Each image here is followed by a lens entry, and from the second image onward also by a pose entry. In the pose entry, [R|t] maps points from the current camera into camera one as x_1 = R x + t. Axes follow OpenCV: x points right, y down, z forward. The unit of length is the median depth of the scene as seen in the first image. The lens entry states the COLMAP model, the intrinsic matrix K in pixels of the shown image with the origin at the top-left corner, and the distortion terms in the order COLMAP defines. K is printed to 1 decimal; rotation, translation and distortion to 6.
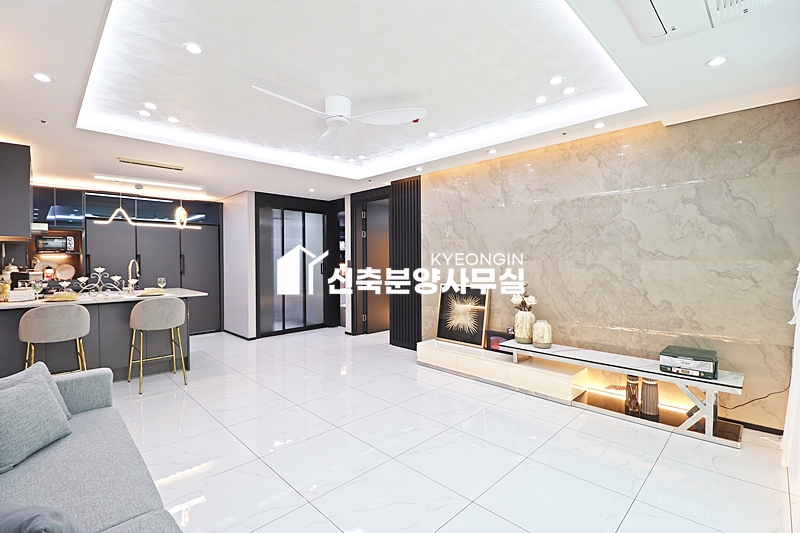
lens RADIAL K [[373.1, 0, 404.8], [0, 373.1, 263.9], [0, 0, 1]] dist [-0.009331, -0.001136]
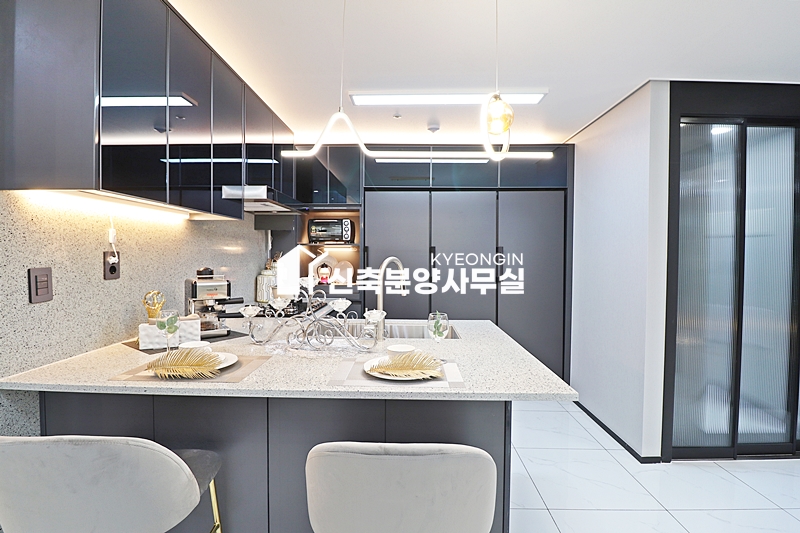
lens RADIAL K [[373.1, 0, 400.2], [0, 373.1, 267.6], [0, 0, 1]] dist [-0.009331, -0.001136]
pose [[0.691174, 0.033174, -0.721927, -0.361072], [-0.016434, 0.999409, 0.030191, -0.009456], [0.722502, -0.009003, 0.691311, 0.612645]]
